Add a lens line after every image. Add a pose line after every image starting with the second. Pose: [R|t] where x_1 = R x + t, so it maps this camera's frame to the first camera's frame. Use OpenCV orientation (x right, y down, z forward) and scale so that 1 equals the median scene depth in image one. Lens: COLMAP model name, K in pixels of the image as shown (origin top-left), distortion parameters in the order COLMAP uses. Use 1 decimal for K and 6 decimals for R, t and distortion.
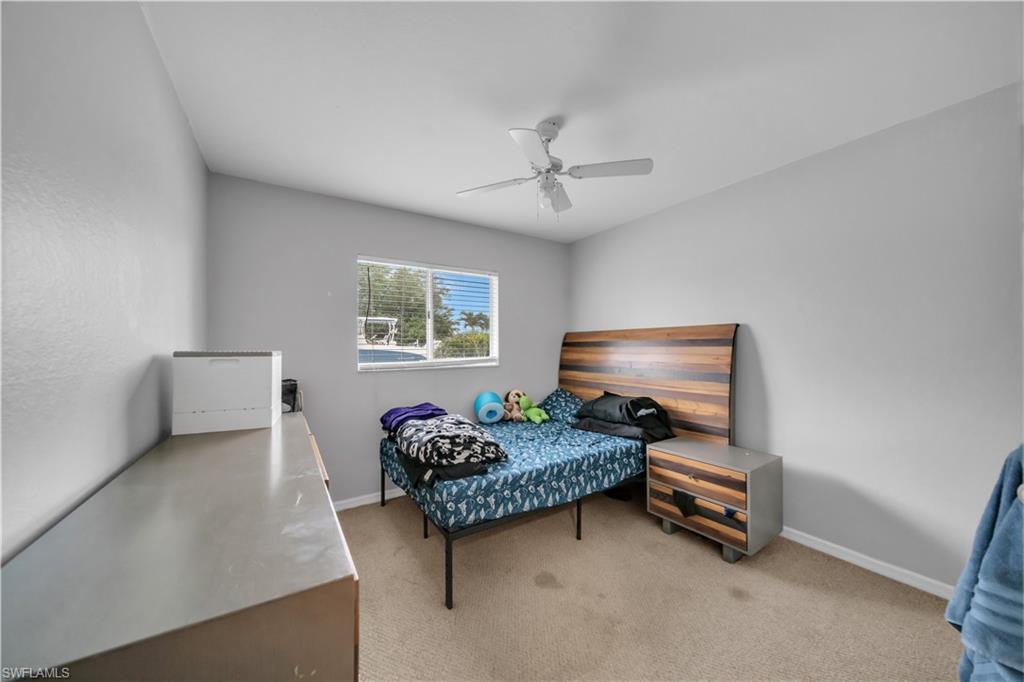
lens RADIAL K [[353.6, 0, 511.9], [0, 353.6, 346.4], [0, 0, 1]] dist [-0.000252, -0.000728]
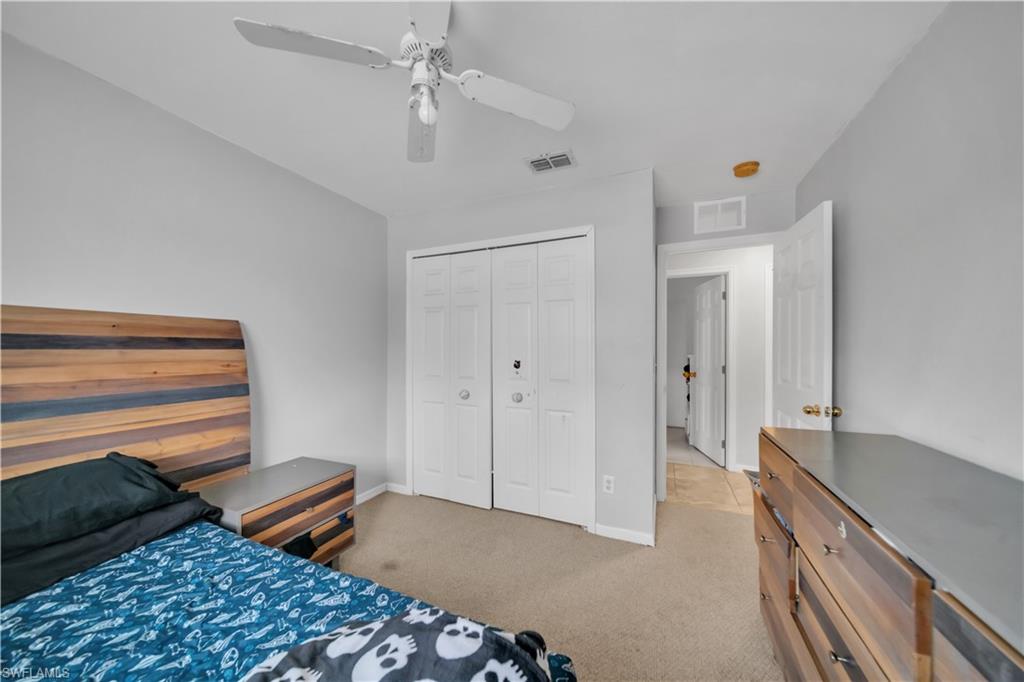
lens RADIAL K [[353.6, 0, 511.9], [0, 353.6, 346.4], [0, 0, 1]] dist [-0.000252, -0.000728]
pose [[-0.550056, 0.009467, 0.835074, -0.414058], [-0.001742, 0.999921, -0.012484, 0.002823], [-0.835126, -0.008321, -0.549996, 1.014630]]
